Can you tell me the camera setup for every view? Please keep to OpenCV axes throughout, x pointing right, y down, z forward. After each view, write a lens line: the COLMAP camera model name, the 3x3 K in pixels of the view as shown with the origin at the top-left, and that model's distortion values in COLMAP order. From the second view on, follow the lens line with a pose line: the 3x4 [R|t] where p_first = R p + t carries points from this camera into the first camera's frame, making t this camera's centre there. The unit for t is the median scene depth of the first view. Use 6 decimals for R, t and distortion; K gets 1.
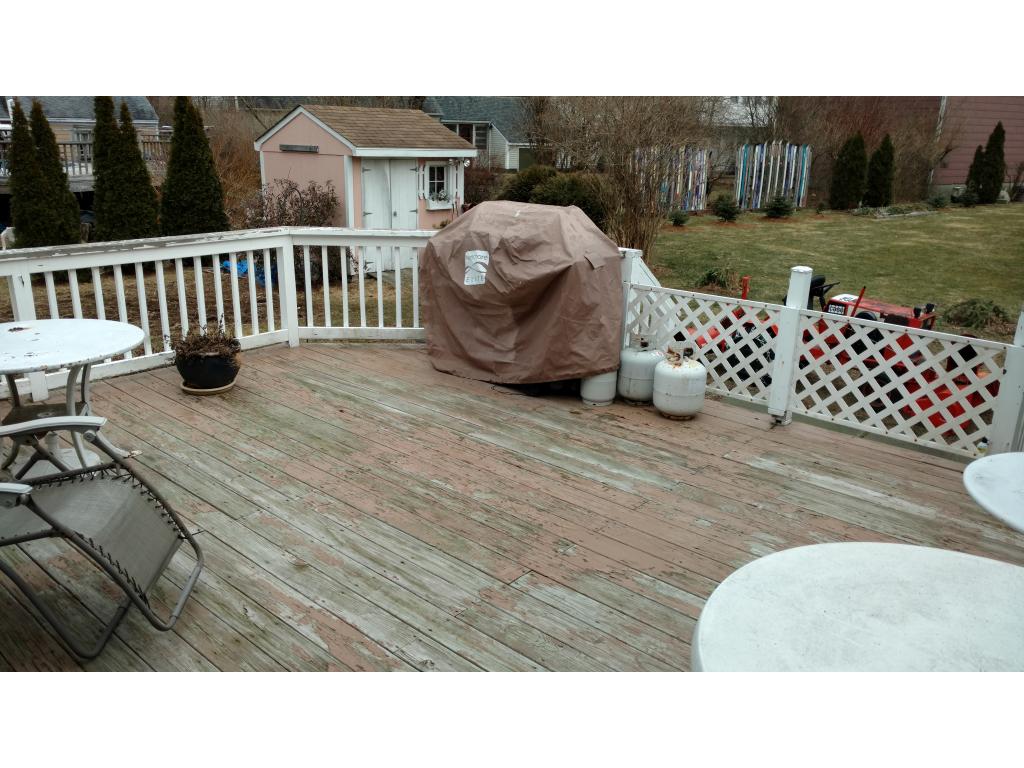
lens RADIAL K [[786.4, 0, 511.8], [0, 786.4, 384.3], [0, 0, 1]] dist [-0.005885, -0.001669]
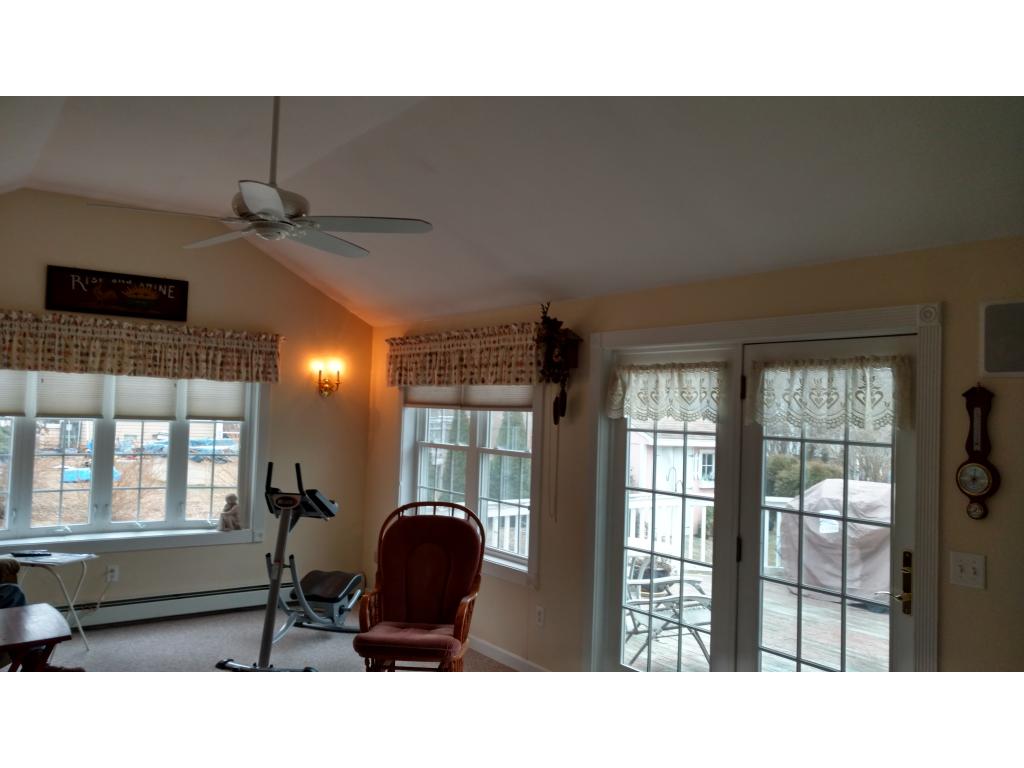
lens RADIAL K [[786.4, 0, 510.5], [0, 786.4, 383.1], [0, 0, 1]] dist [-0.005885, -0.001669]
pose [[0.975909, 0.007230, -0.218058, -0.307762], [-0.082988, 0.936629, -0.340352, 0.161208], [0.201779, 0.350248, 0.914665, -0.573852]]
